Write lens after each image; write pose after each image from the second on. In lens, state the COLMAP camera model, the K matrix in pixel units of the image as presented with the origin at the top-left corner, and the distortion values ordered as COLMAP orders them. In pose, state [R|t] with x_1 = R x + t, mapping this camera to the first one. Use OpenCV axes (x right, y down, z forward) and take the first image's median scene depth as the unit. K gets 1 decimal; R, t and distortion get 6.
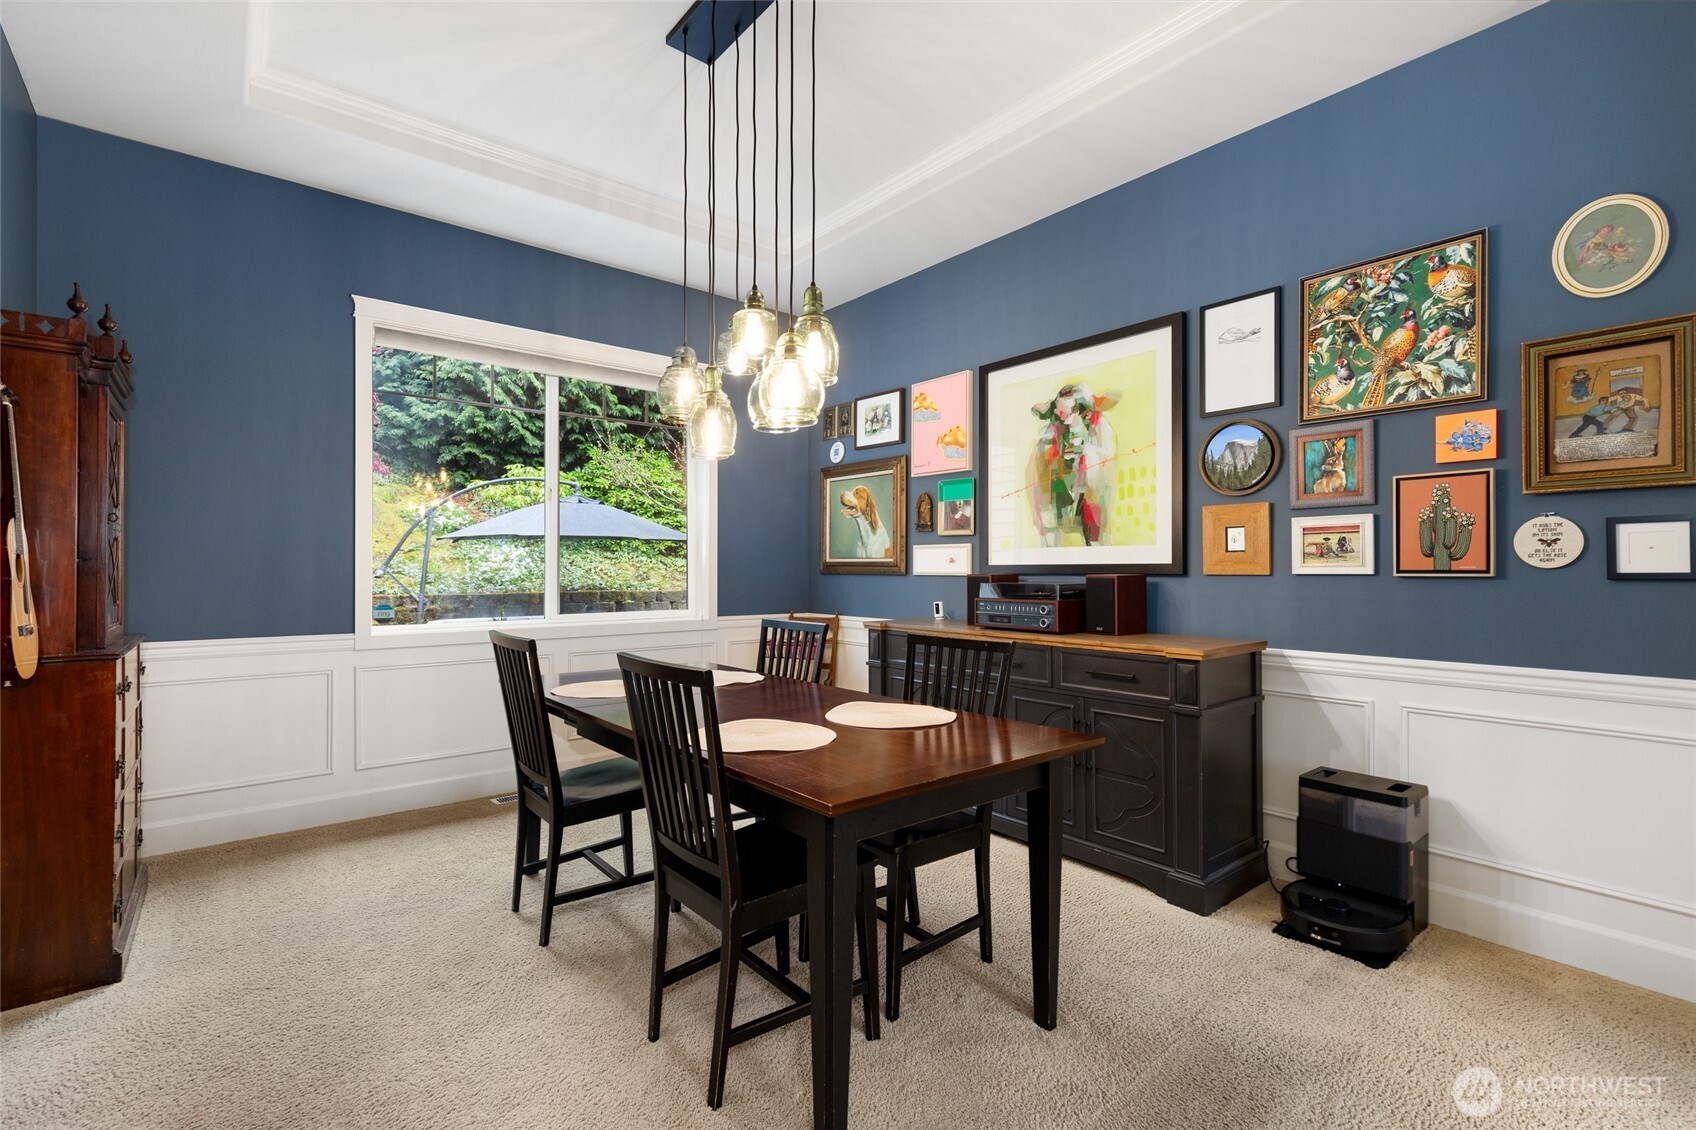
lens RADIAL K [[771.0, 0, 864.7], [0, 771.0, 561.6], [0, 0, 1]] dist [0.006923, -0.002046]
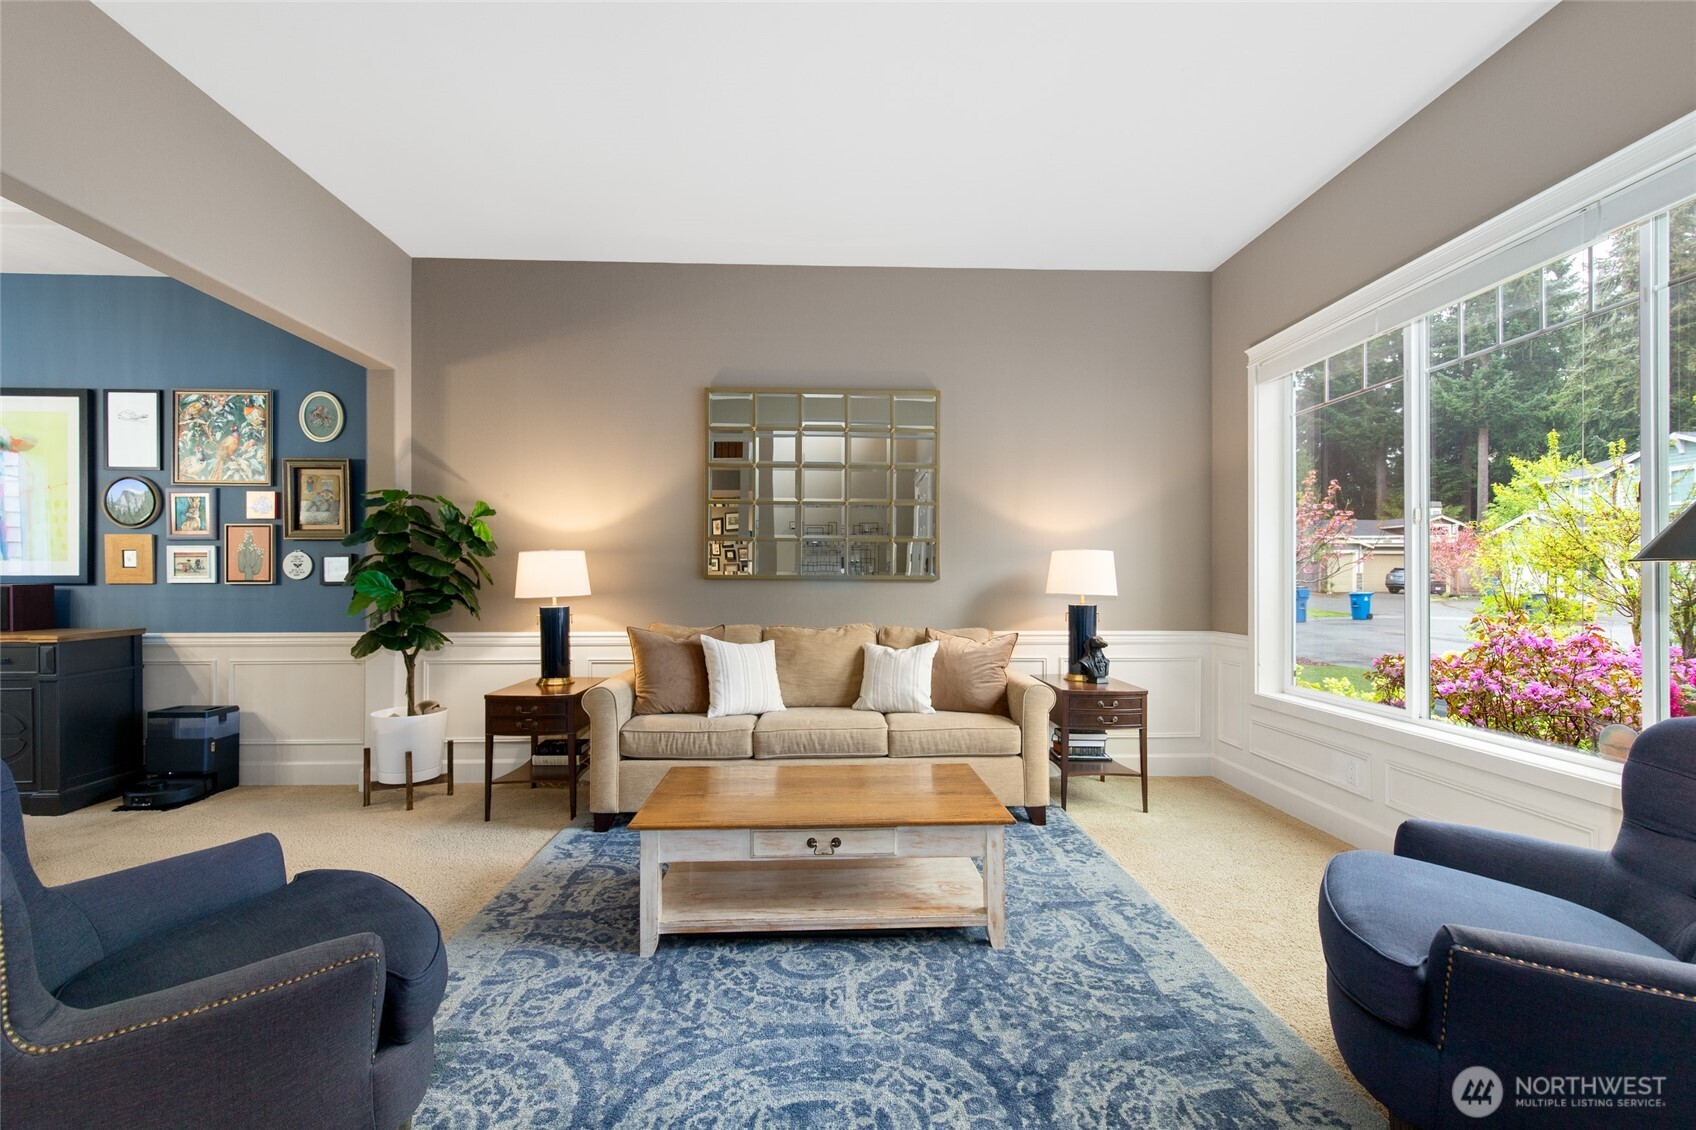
lens RADIAL K [[771.0, 0, 849.8], [0, 771.0, 574.6], [0, 0, 1]] dist [0.006923, -0.002046]
pose [[0.609327, 0.002790, 0.792914, 0.178672], [-0.009028, 0.999953, 0.003419, -0.018804], [-0.792868, -0.009241, 0.609324, -1.054079]]
